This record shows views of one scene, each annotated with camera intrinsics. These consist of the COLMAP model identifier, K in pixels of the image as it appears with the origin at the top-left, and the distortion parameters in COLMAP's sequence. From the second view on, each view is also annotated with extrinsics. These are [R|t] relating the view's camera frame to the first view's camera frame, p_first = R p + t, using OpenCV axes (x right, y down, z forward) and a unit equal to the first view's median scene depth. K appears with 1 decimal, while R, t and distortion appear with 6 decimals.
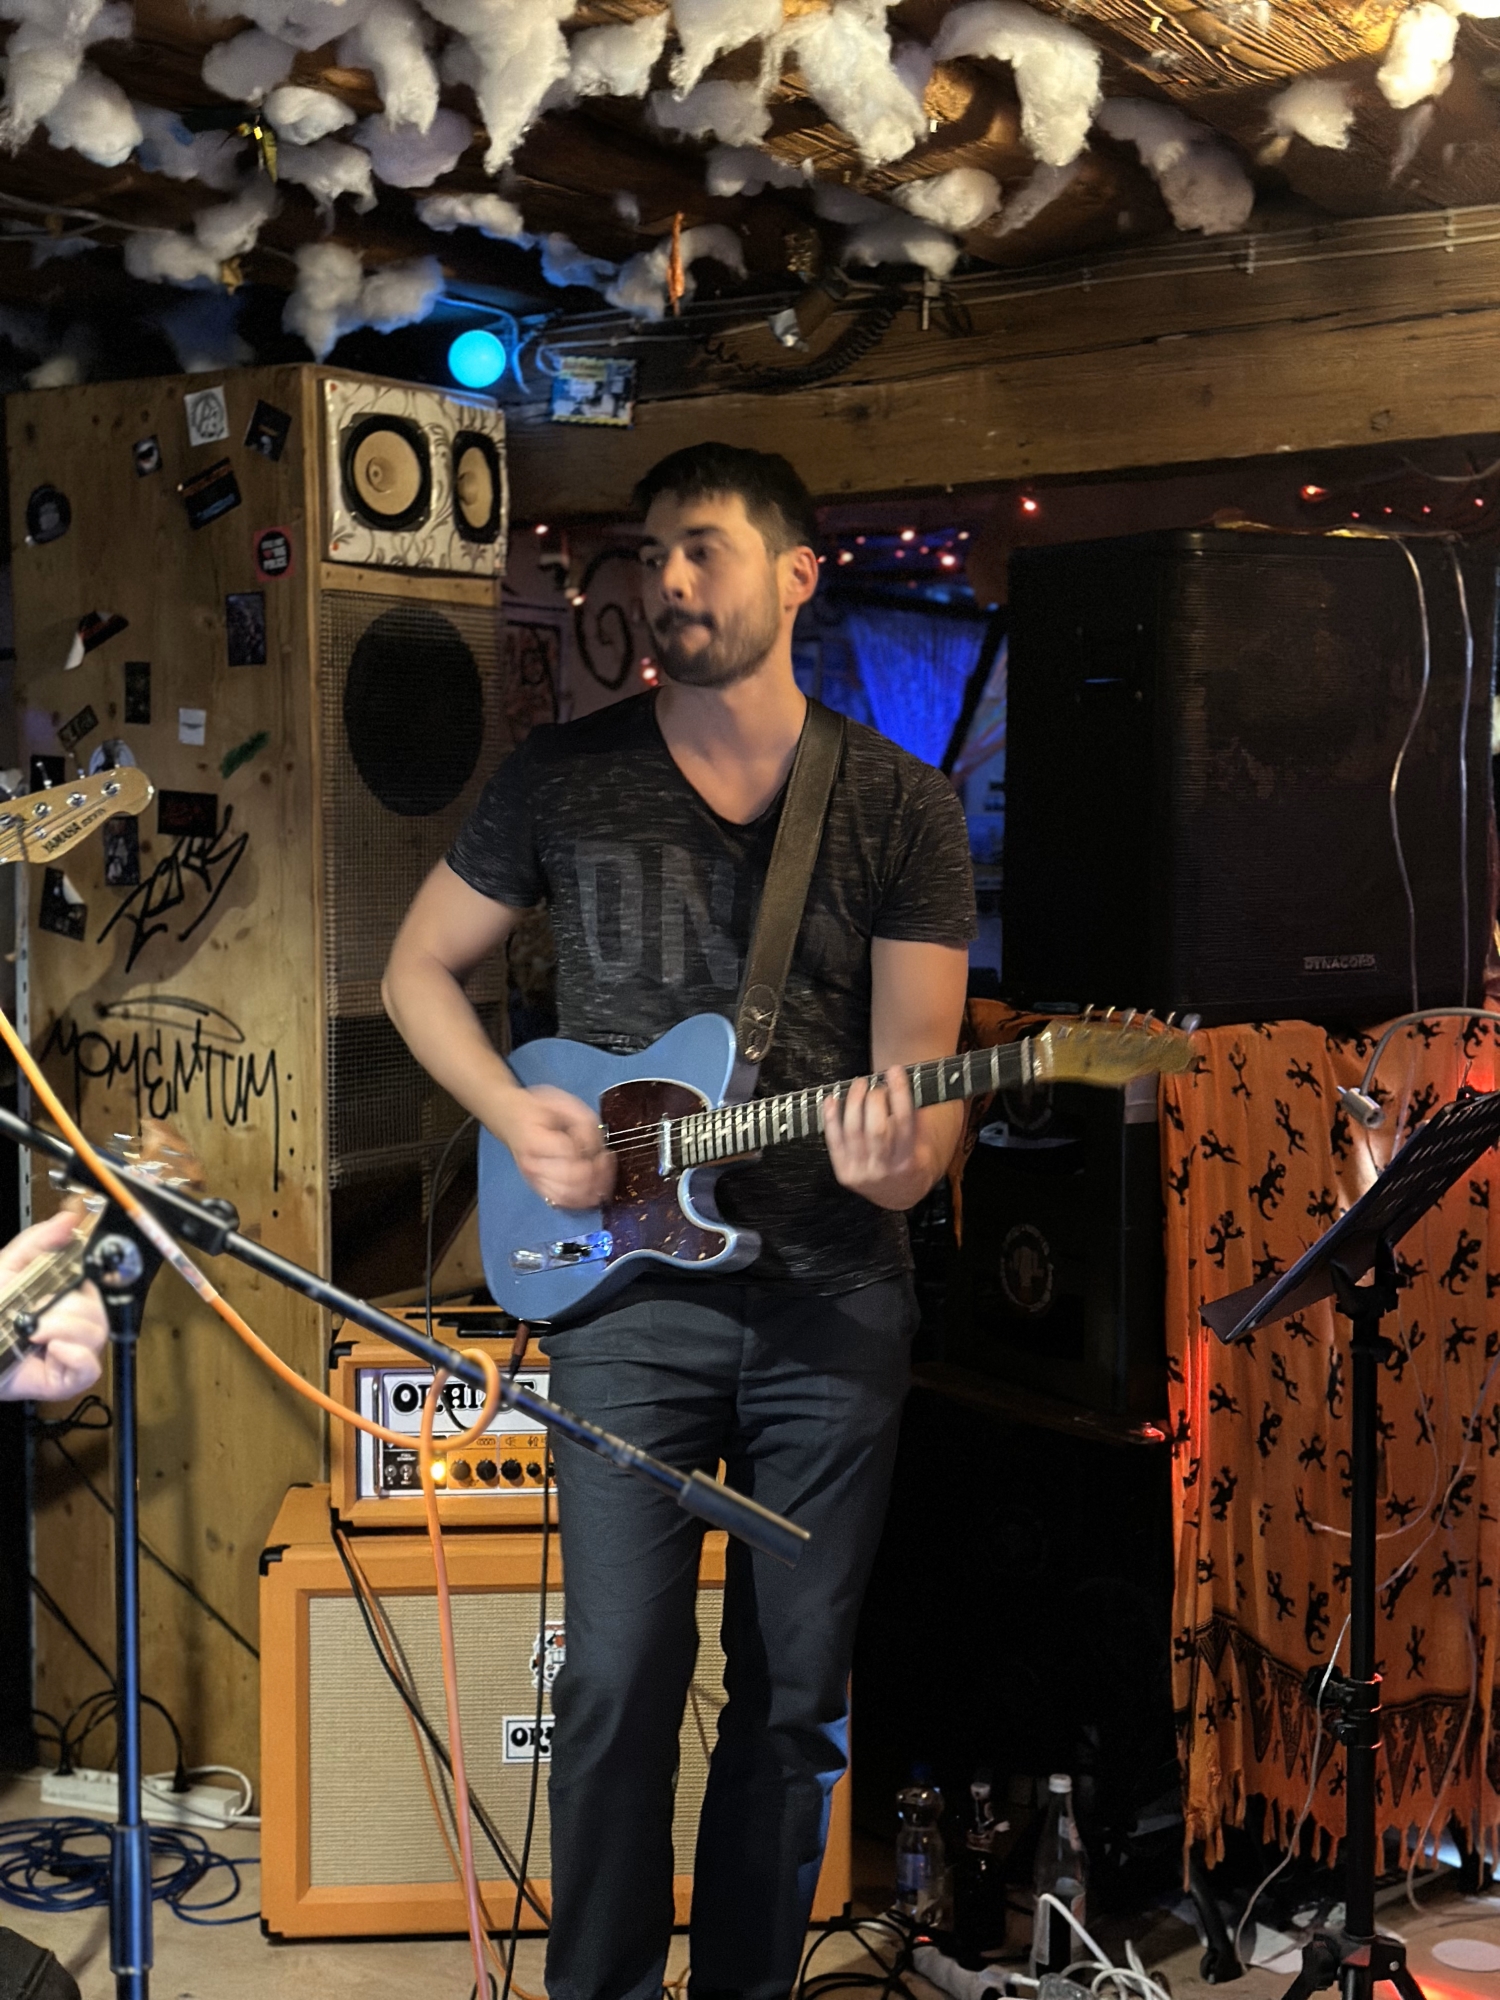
lens RADIAL K [[2795.1, 0, 750.0], [0, 2795.1, 1000.0], [0, 0, 1]] dist [0.200099, -0.391519]
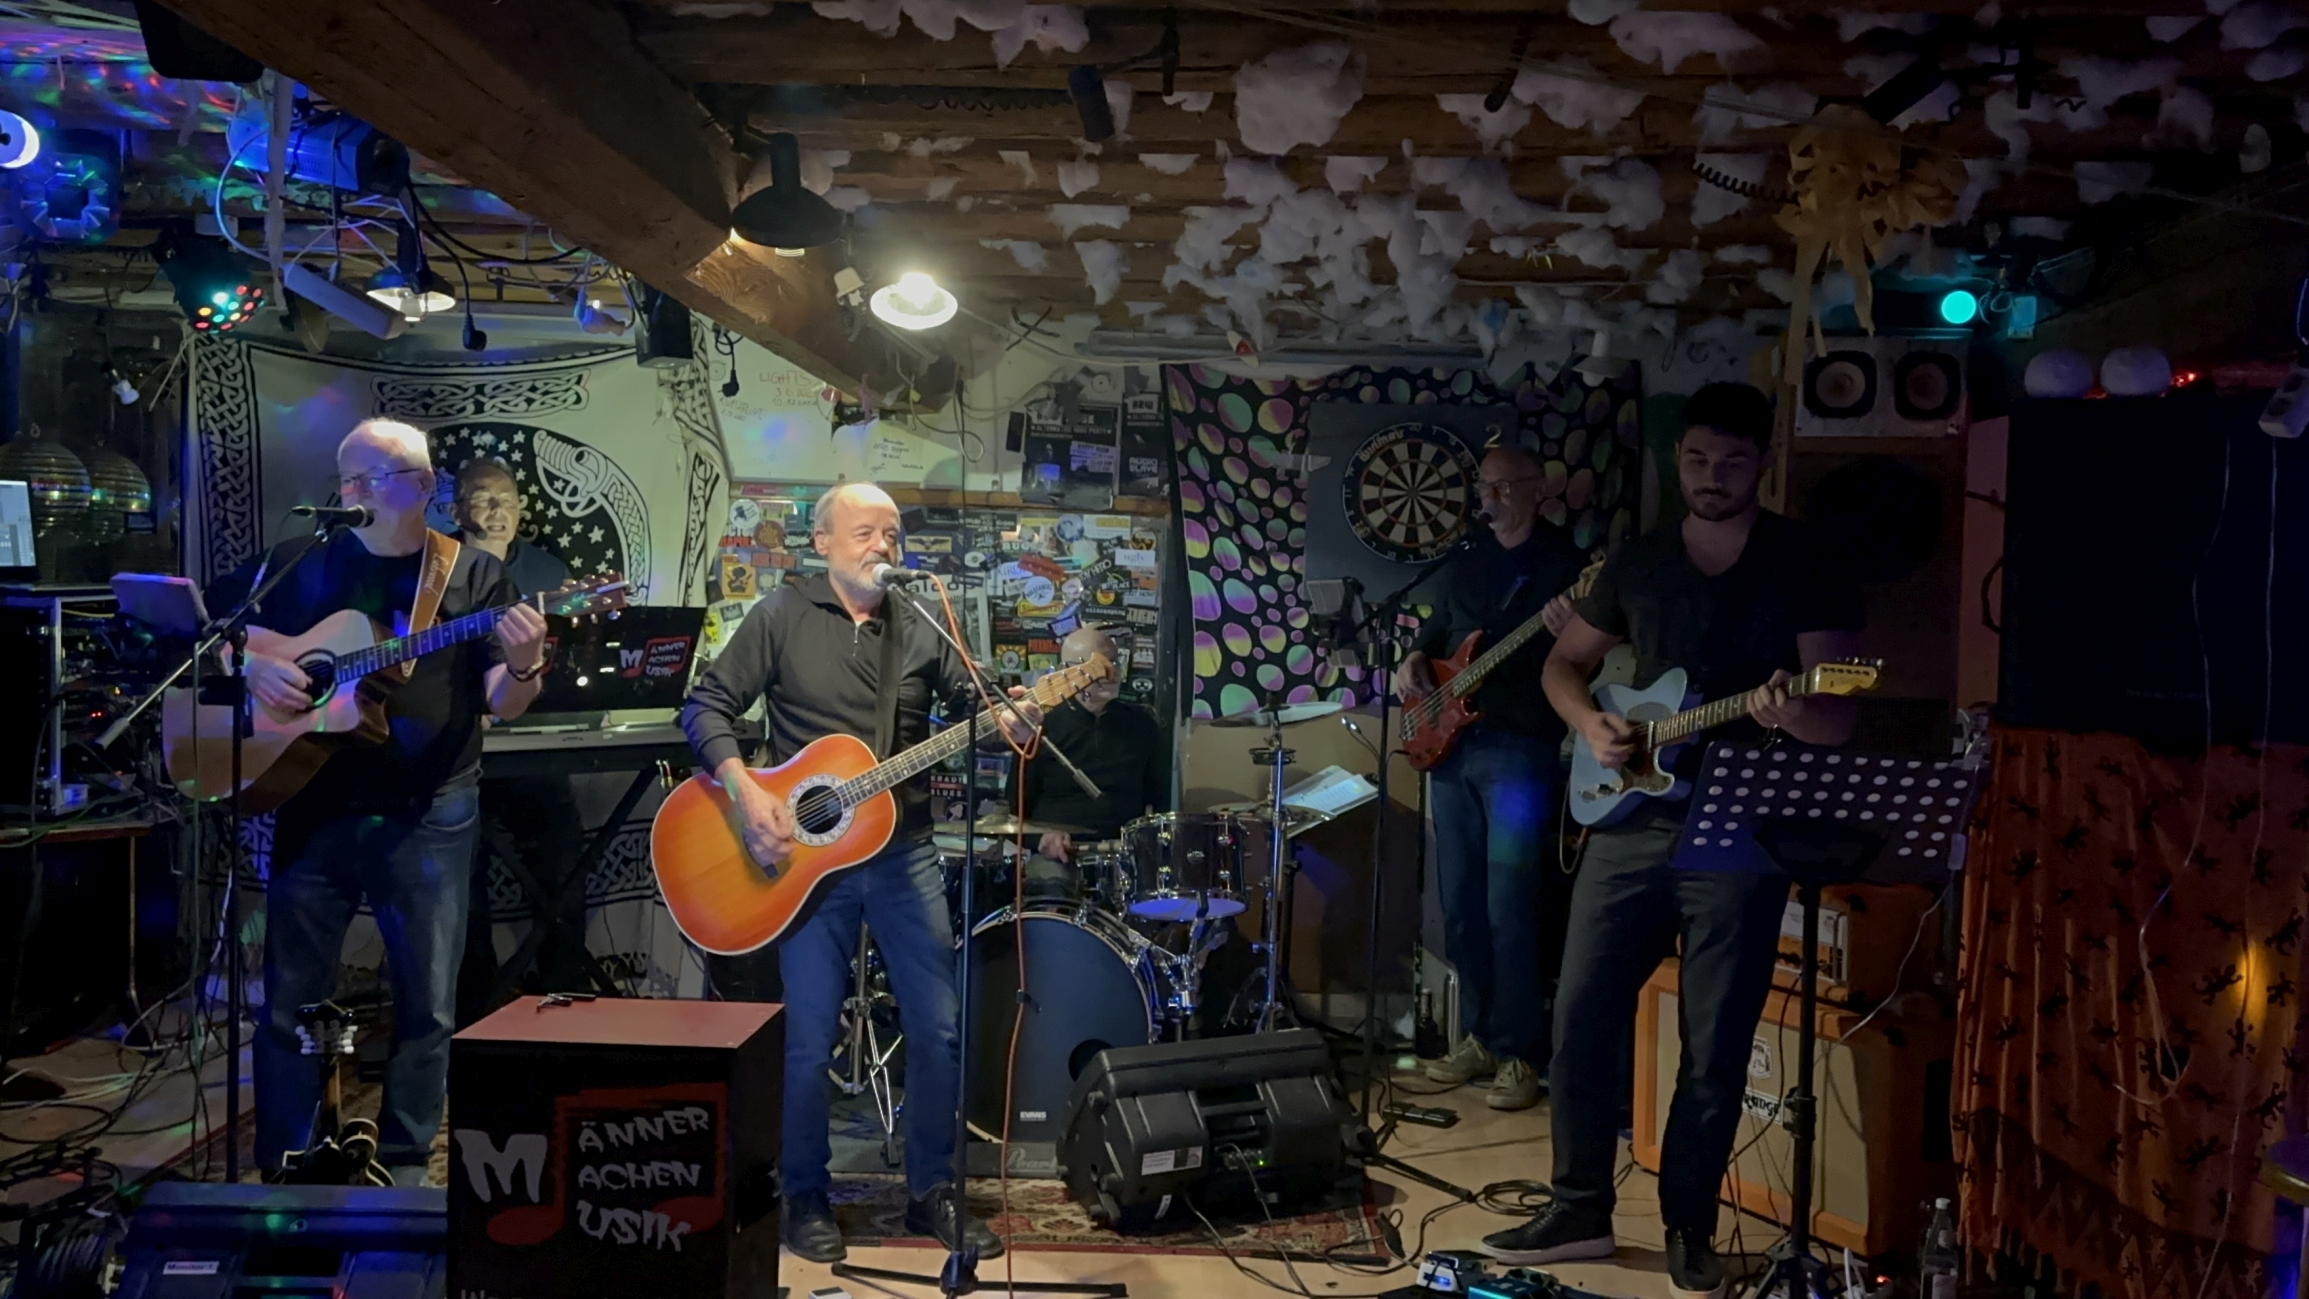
lens RADIAL K [[1961.8, 0, 1162.8], [0, 1961.8, 659.7], [0, 0, 1]] dist [0.192583, -0.361532]
pose [[0.436017, 0.059126, -0.897994, 0.803469], [-0.092981, 0.995459, 0.020398, -0.004229], [0.895122, 0.074602, 0.439535, 0.094301]]
